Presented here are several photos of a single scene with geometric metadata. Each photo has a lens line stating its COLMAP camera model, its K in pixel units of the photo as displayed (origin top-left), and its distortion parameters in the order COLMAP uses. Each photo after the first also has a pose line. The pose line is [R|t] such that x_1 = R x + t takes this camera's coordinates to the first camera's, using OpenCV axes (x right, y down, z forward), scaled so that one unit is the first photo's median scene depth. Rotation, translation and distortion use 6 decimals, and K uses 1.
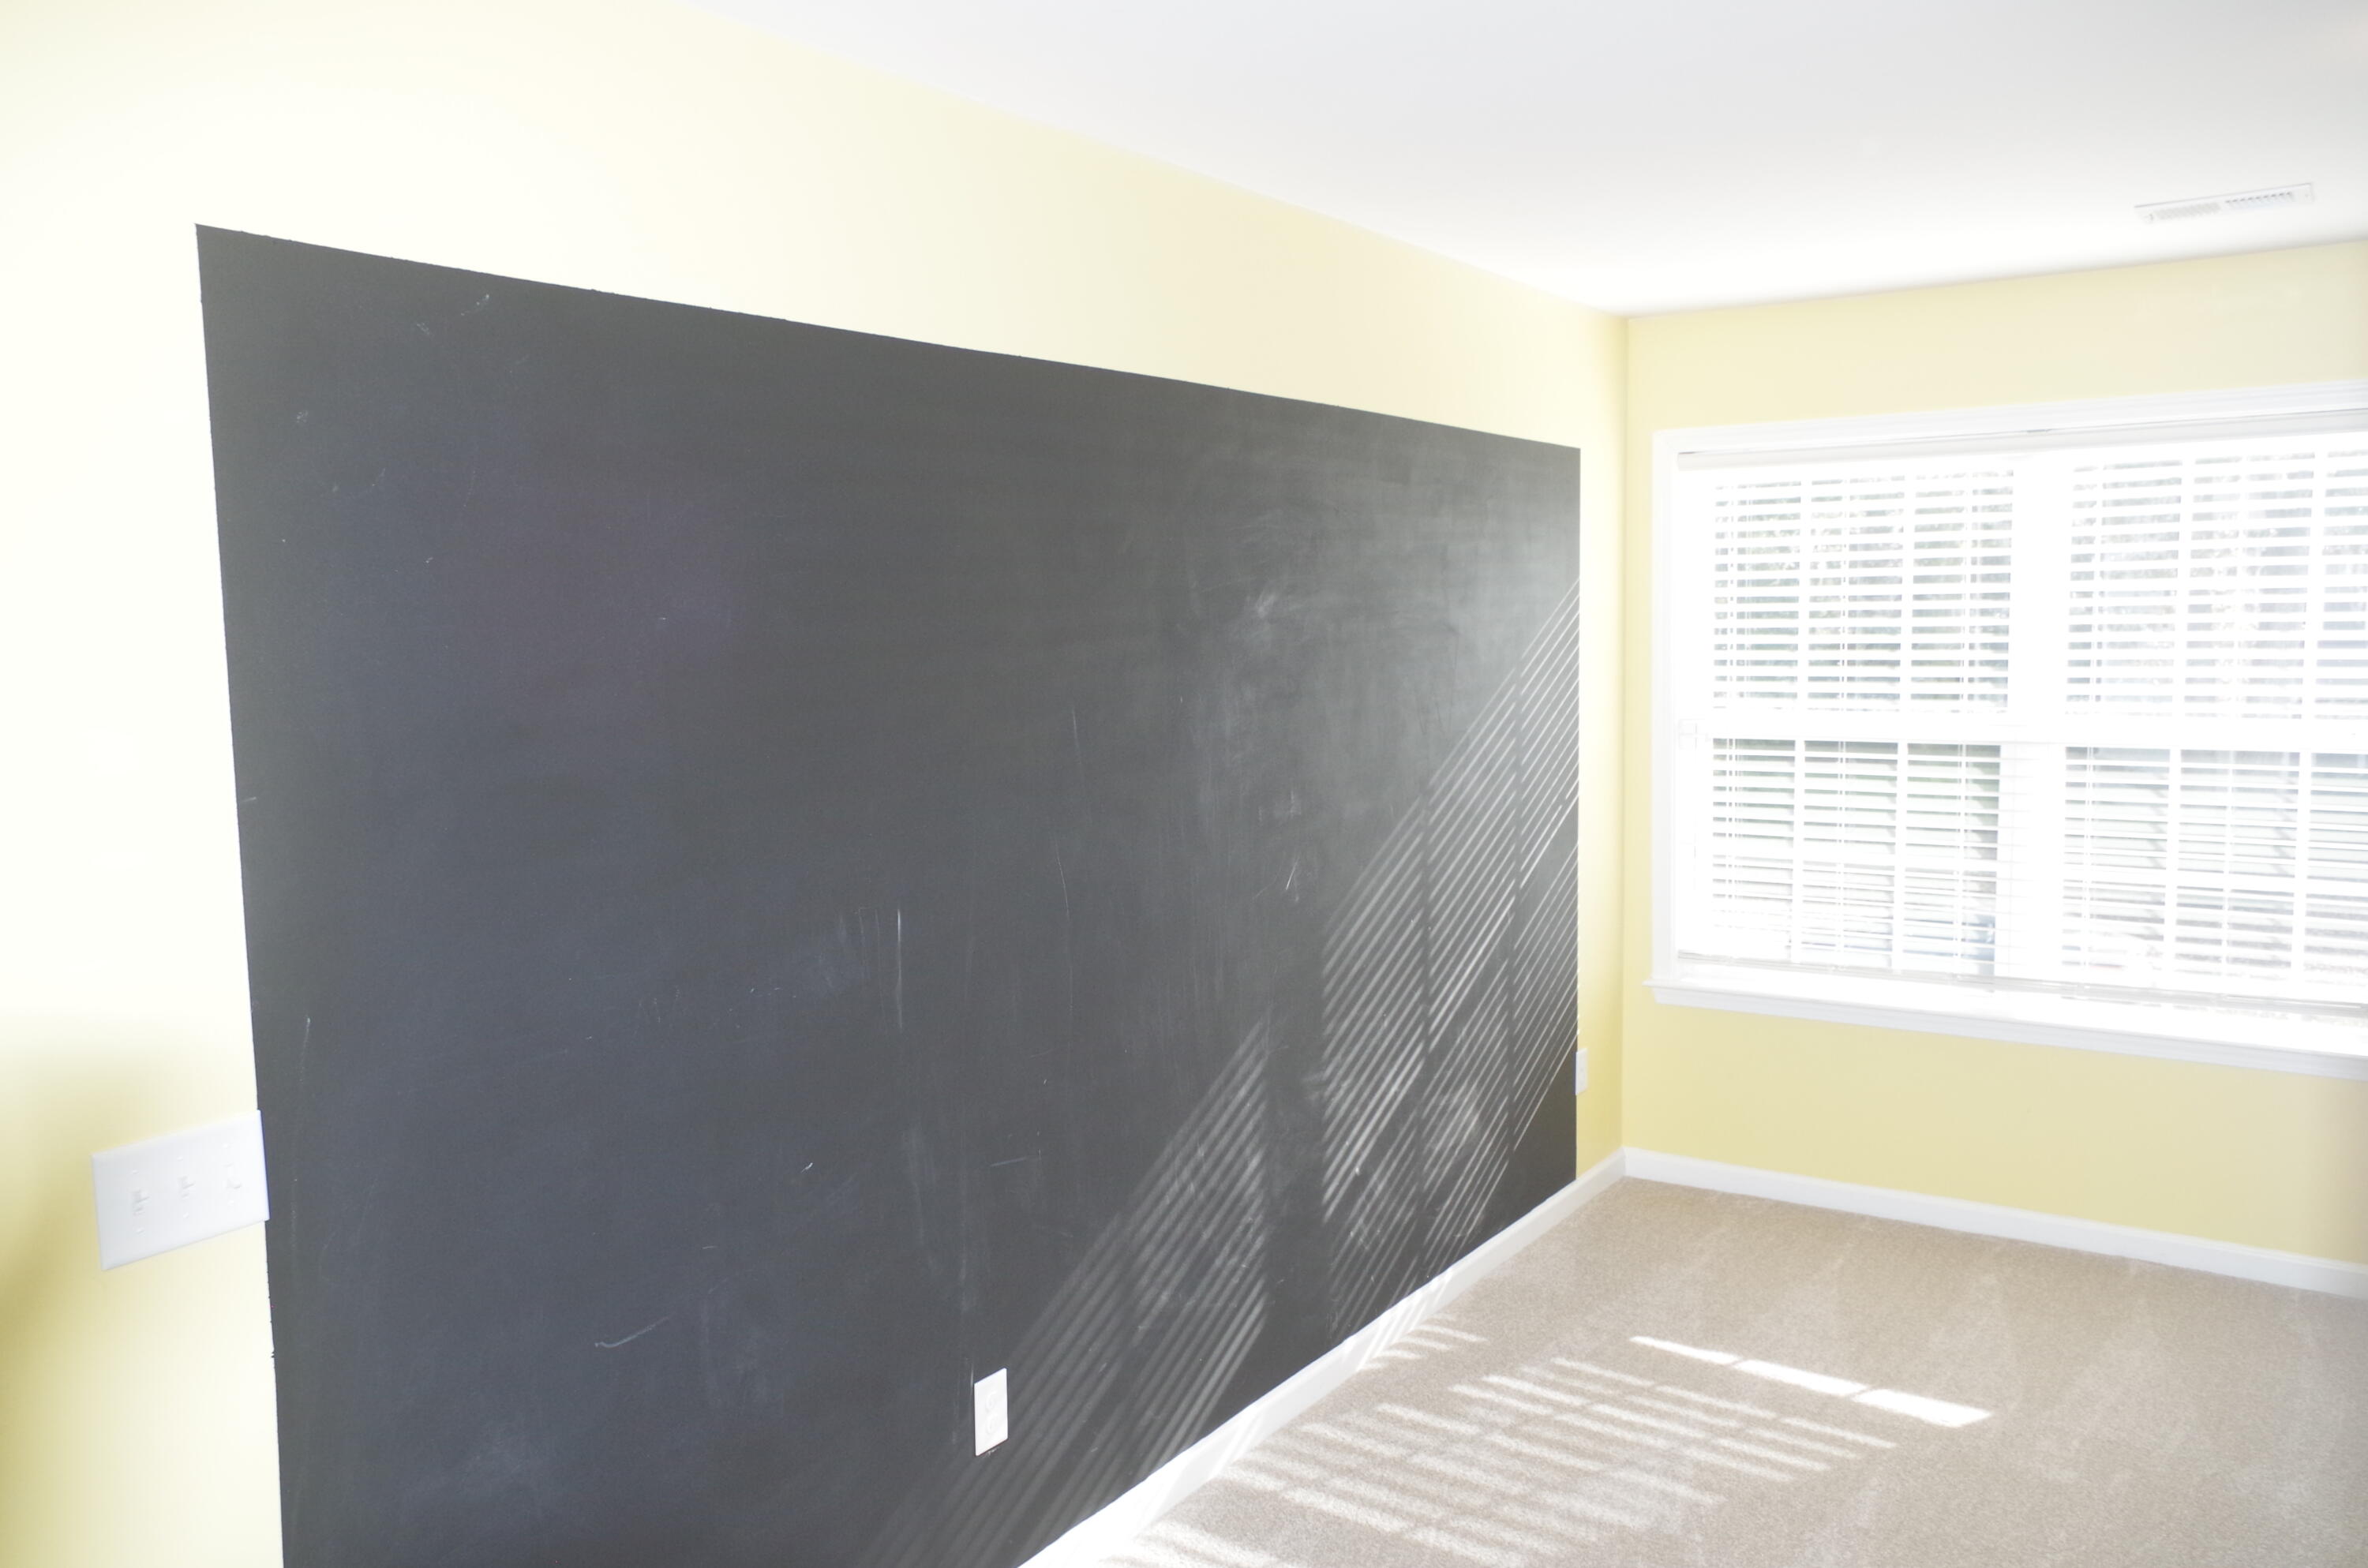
lens RADIAL K [[1822.6, 0, 1184.0], [0, 1822.6, 784.0], [0, 0, 1]] dist [0.008831, 0.014018]
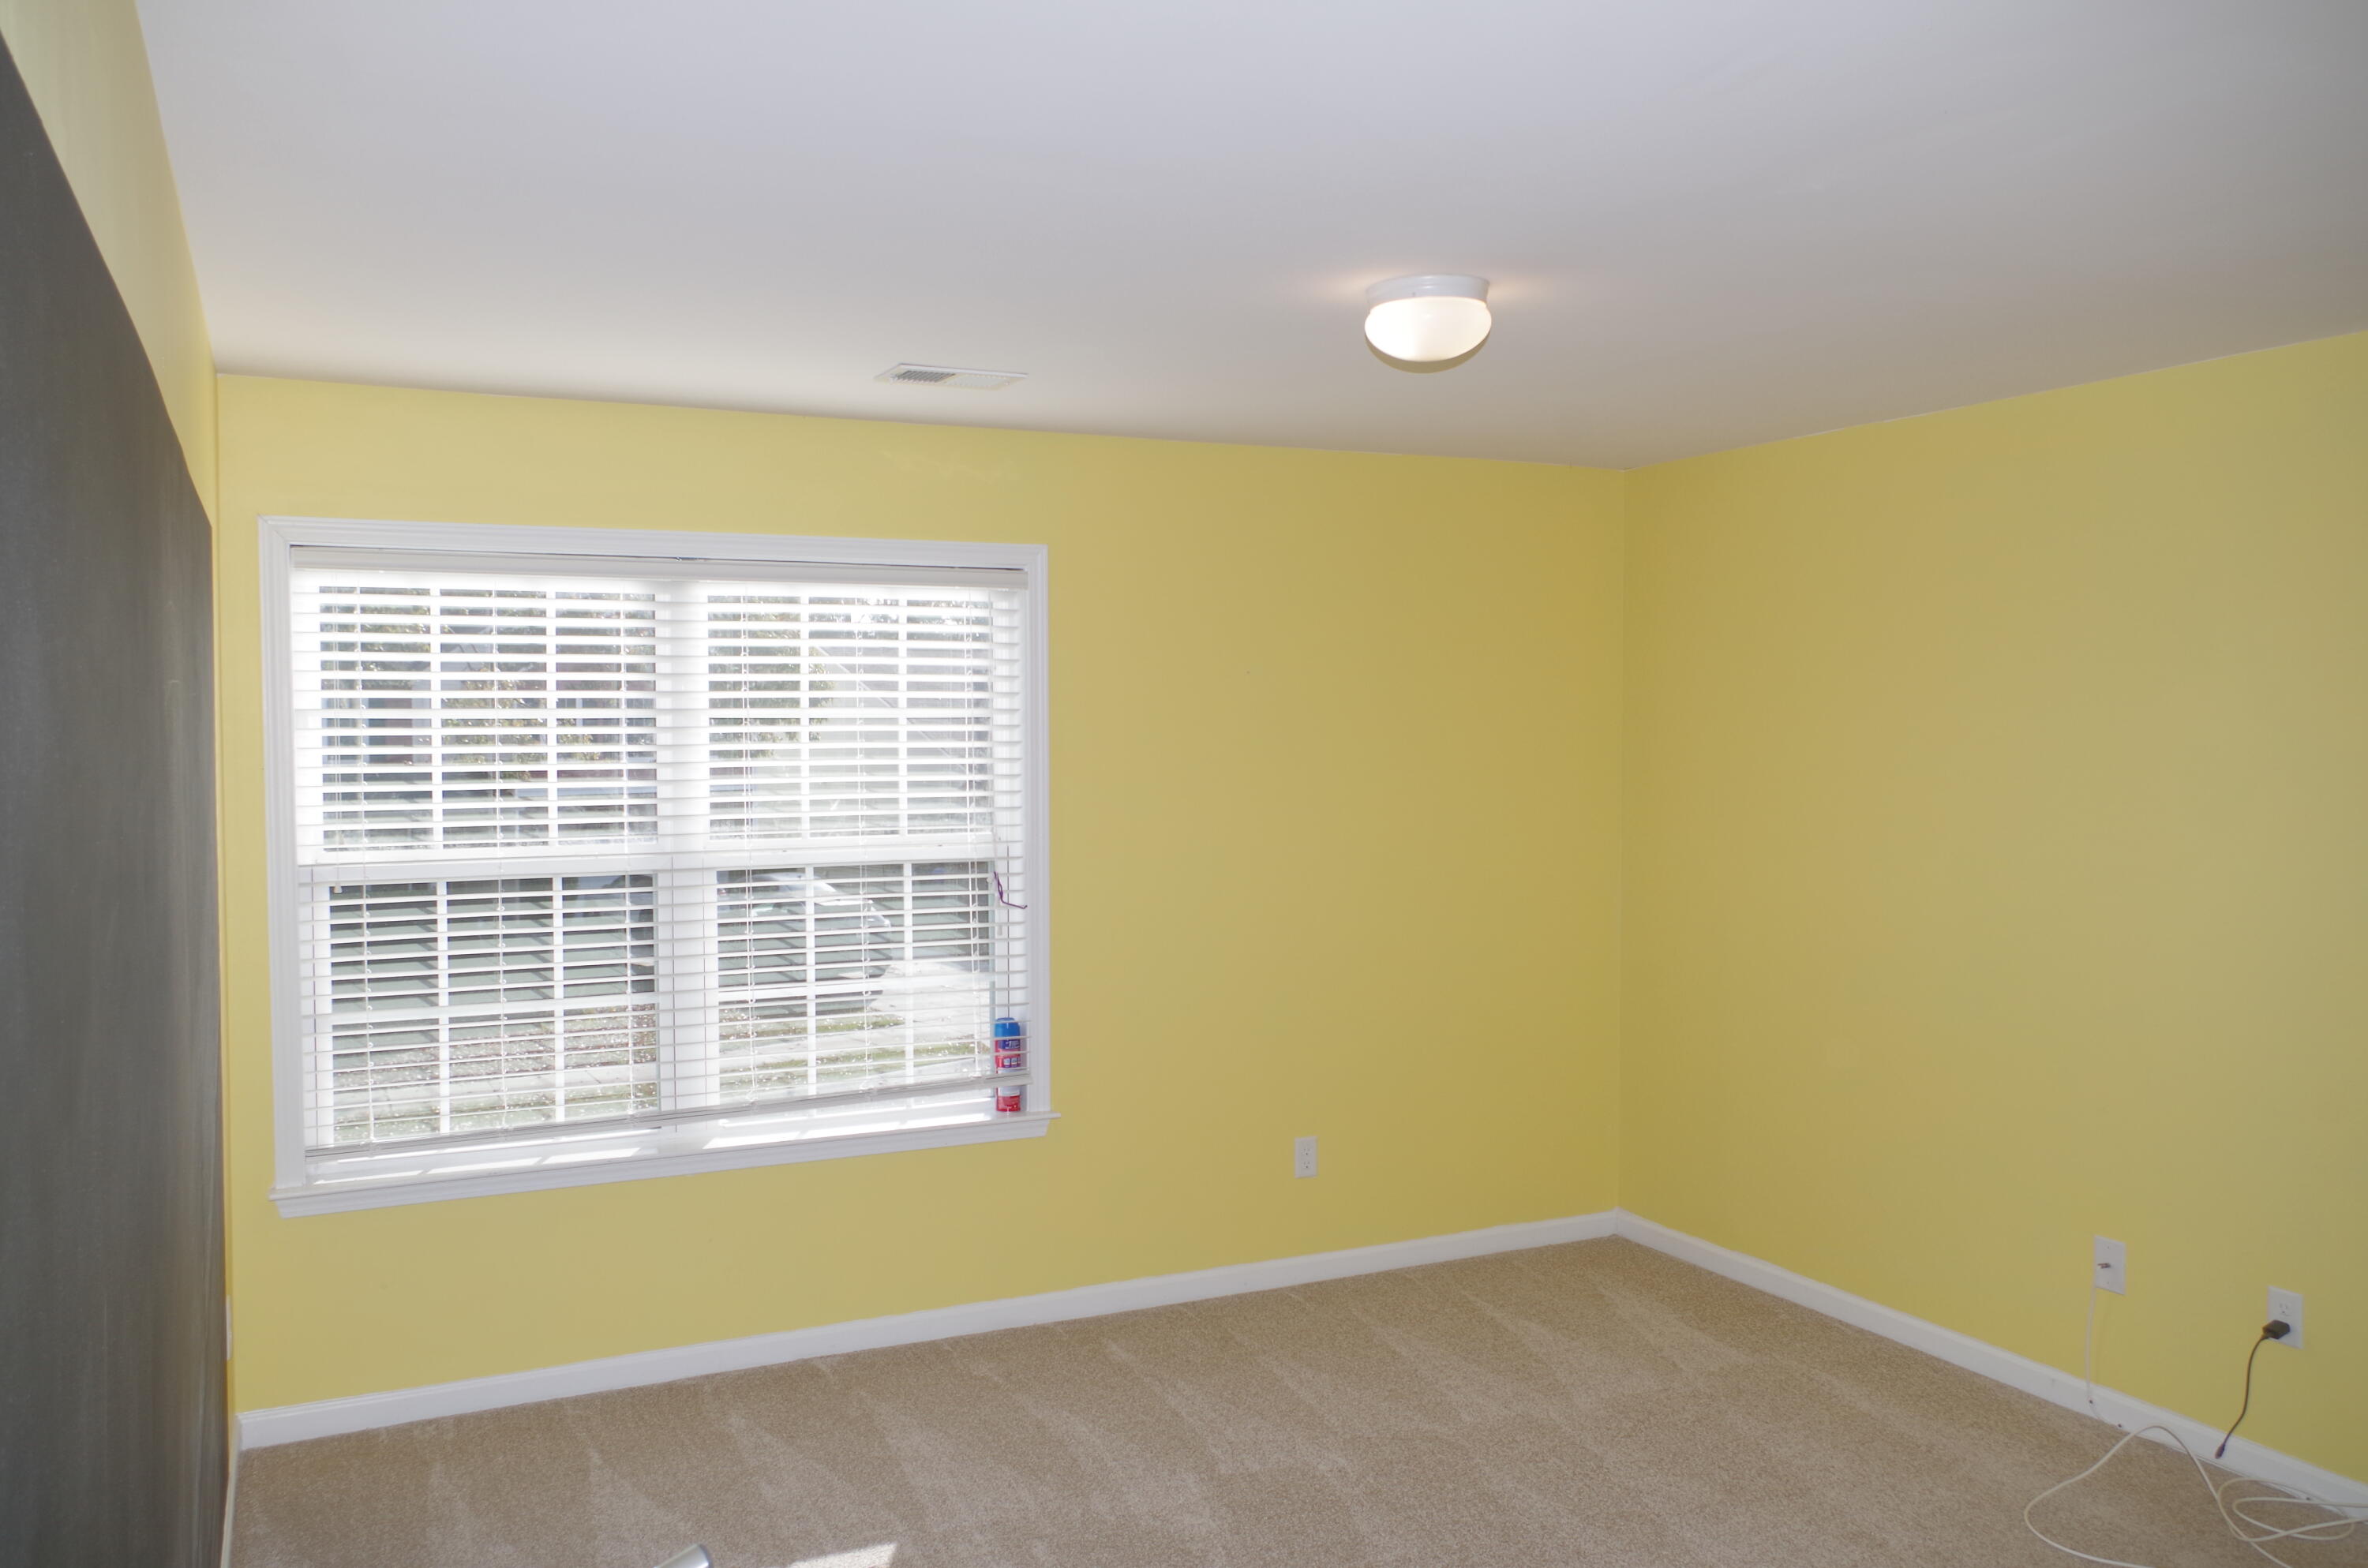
lens RADIAL K [[1986.6, 0, 1184.0], [0, 1986.6, 784.0], [0, 0, 1]] dist [-0.008528, 0.001983]
pose [[0.473920, -0.013474, 0.880465, -0.344600], [0.079969, 0.996410, -0.027795, -0.016571], [-0.876929, 0.083582, 0.473296, 0.235856]]
